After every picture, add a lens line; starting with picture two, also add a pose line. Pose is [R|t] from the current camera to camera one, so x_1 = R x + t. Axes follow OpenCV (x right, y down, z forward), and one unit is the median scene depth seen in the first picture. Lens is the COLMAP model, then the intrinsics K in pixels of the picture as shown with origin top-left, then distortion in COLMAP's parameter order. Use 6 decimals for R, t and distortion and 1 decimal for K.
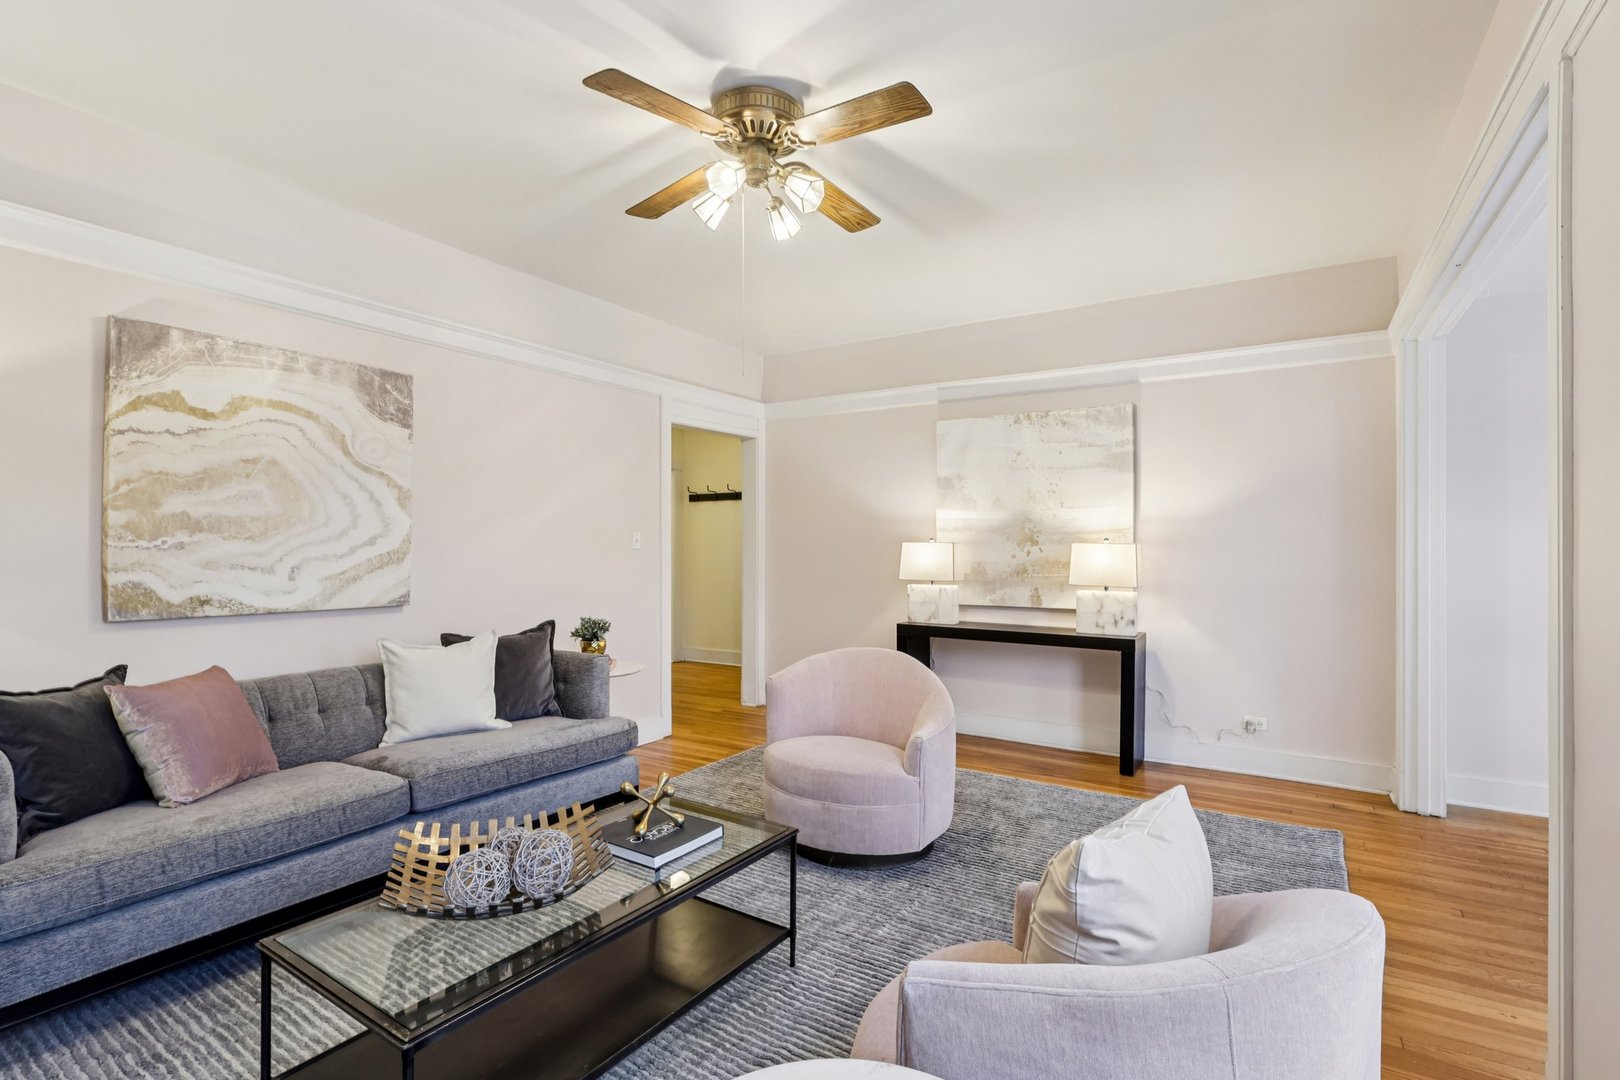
lens RADIAL K [[753.7, 0, 810.5], [0, 753.7, 545.4], [0, 0, 1]] dist [-0.005271, 0.000044]
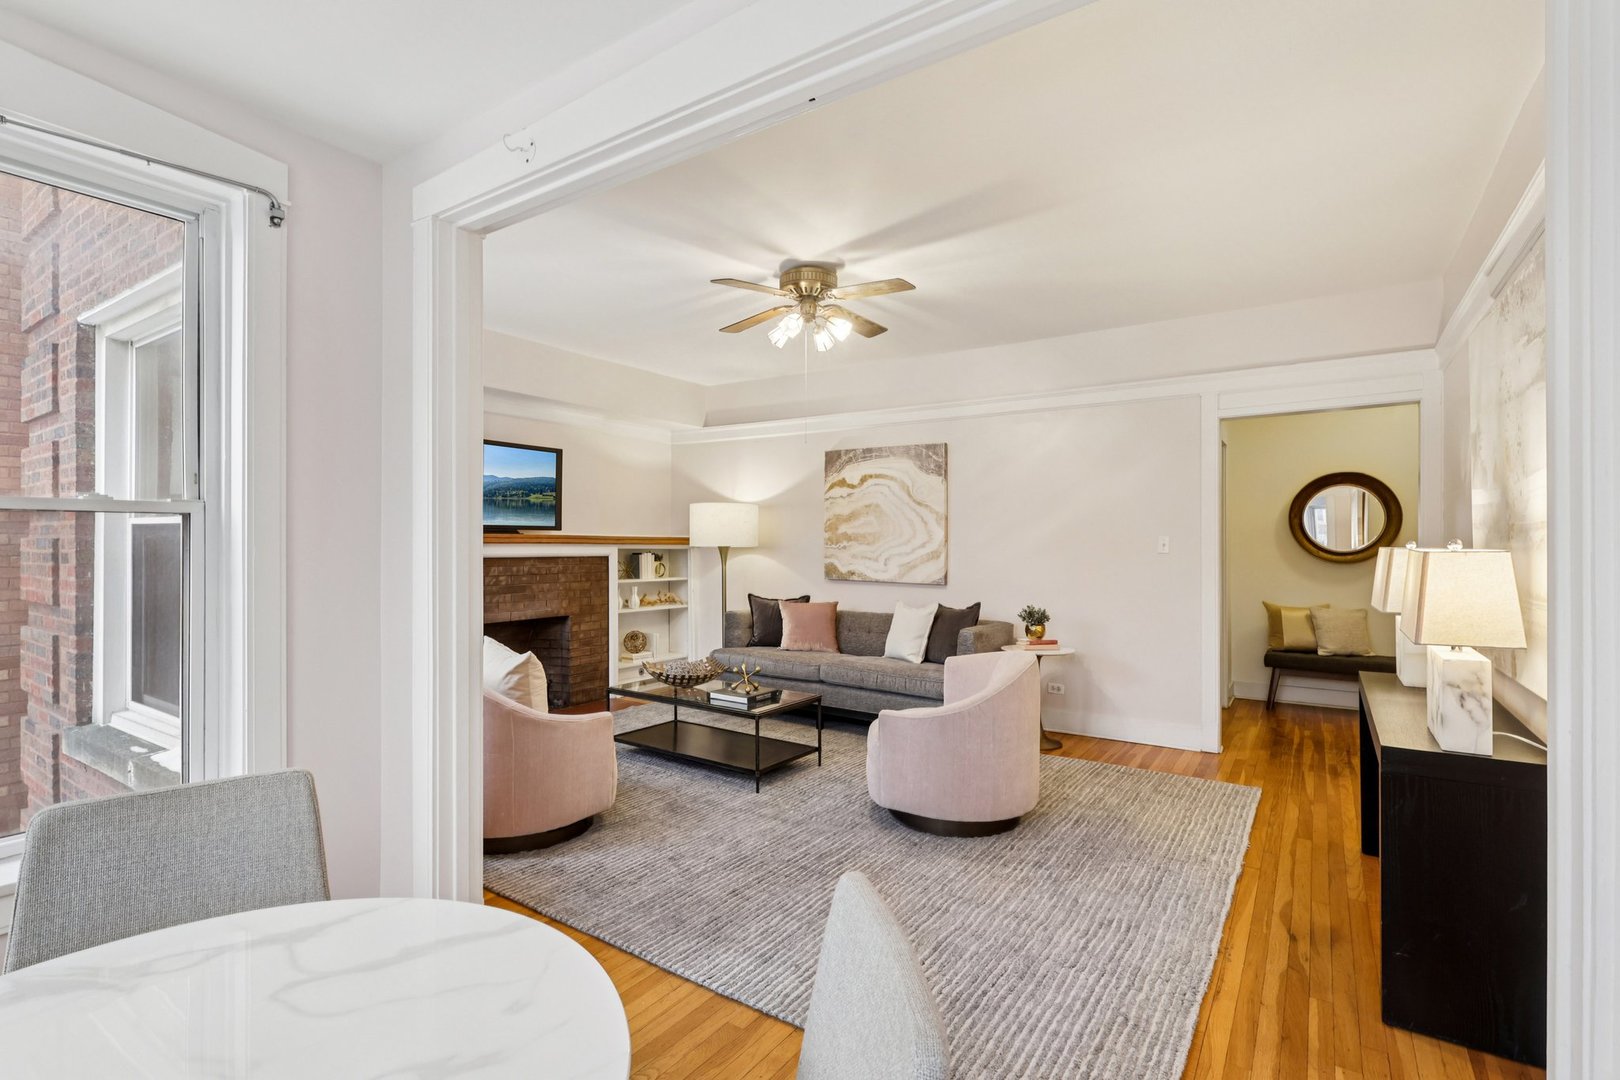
lens RADIAL K [[753.7, 0, 814.0], [0, 753.7, 537.5], [0, 0, 1]] dist [-0.005271, 0.000044]
pose [[-0.017788, -0.009630, -0.999795, 1.301386], [-0.005451, 0.999940, -0.009535, -0.006167], [0.999827, 0.005280, -0.017839, 0.887477]]
